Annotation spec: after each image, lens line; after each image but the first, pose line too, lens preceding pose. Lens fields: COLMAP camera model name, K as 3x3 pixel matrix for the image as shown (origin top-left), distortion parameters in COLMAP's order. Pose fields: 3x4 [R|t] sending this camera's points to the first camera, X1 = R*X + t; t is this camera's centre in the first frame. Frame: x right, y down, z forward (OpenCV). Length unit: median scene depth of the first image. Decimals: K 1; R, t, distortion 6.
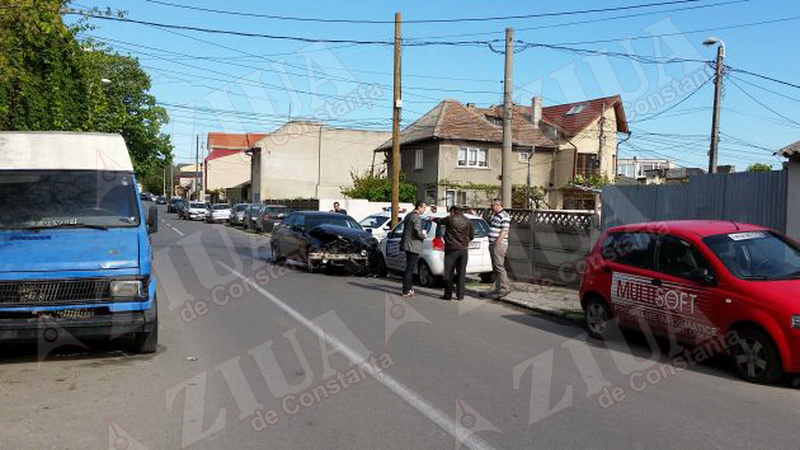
lens RADIAL K [[733.5, 0, 400.0], [0, 733.5, 225.0], [0, 0, 1]] dist [0.180182, -0.370471]
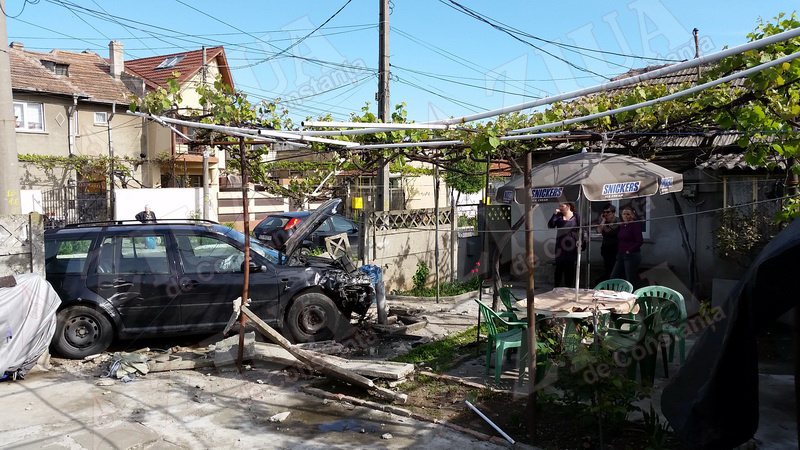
lens RADIAL K [[629.7, 0, 398.3], [0, 629.7, 224.5], [0, 0, 1]] dist [0.147962, -0.314899]
pose [[0.846360, -0.064207, 0.528728, 0.078274], [0.042749, 0.997694, 0.052727, -0.007905], [-0.530894, -0.022023, 0.847152, 0.314952]]
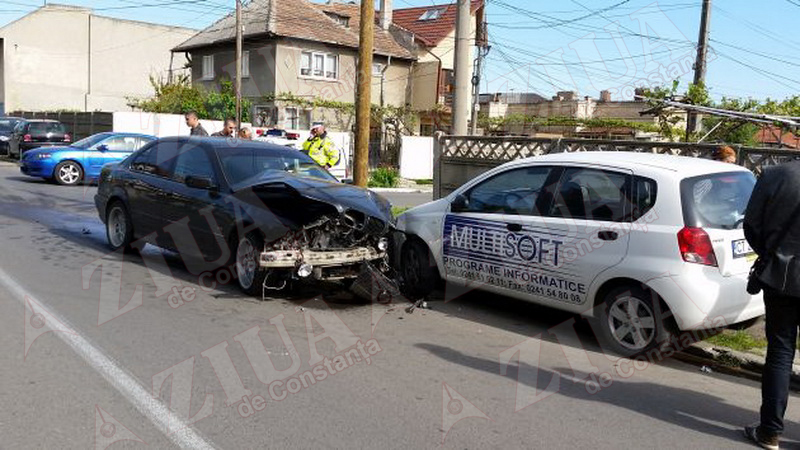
lens RADIAL K [[733.5, 0, 400.0], [0, 733.5, 225.0], [0, 0, 1]] dist [0.180182, -0.370471]
pose [[0.950911, -0.015731, 0.309063, -0.062303], [-0.016665, 0.994655, 0.101900, -0.005749], [-0.309015, -0.102048, 0.945567, 0.221154]]
